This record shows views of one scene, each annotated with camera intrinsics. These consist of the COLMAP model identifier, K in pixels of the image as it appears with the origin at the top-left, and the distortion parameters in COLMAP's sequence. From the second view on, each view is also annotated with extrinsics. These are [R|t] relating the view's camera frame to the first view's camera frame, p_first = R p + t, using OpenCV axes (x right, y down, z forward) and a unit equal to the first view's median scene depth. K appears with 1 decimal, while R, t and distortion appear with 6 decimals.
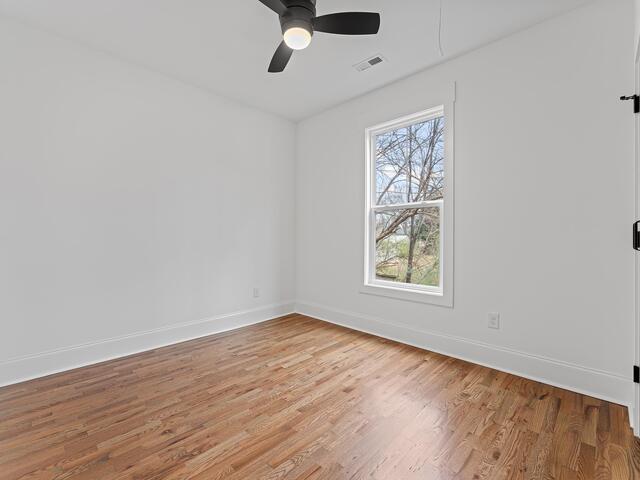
lens RADIAL K [[289.4, 0, 319.9], [0, 289.4, 241.2], [0, 0, 1]] dist [0.001220, -0.002151]
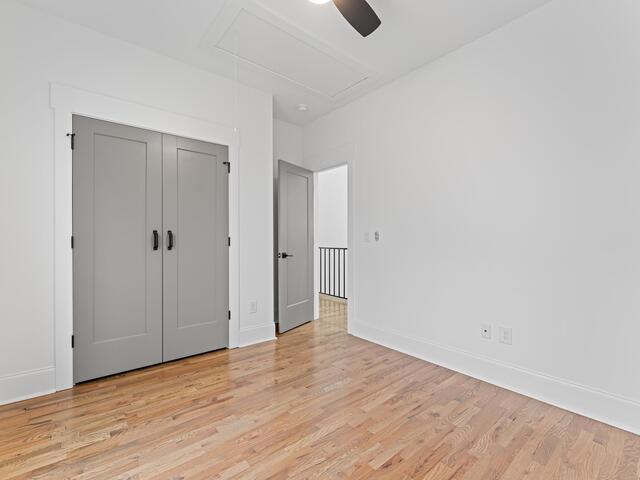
lens RADIAL K [[289.4, 0, 319.9], [0, 289.4, 240.6], [0, 0, 1]] dist [0.001220, -0.002151]
pose [[-0.993741, 0.000885, 0.111706, -0.187883], [-0.000276, 0.999946, -0.010375, -0.006382], [-0.111709, -0.010340, -0.993687, 1.979936]]
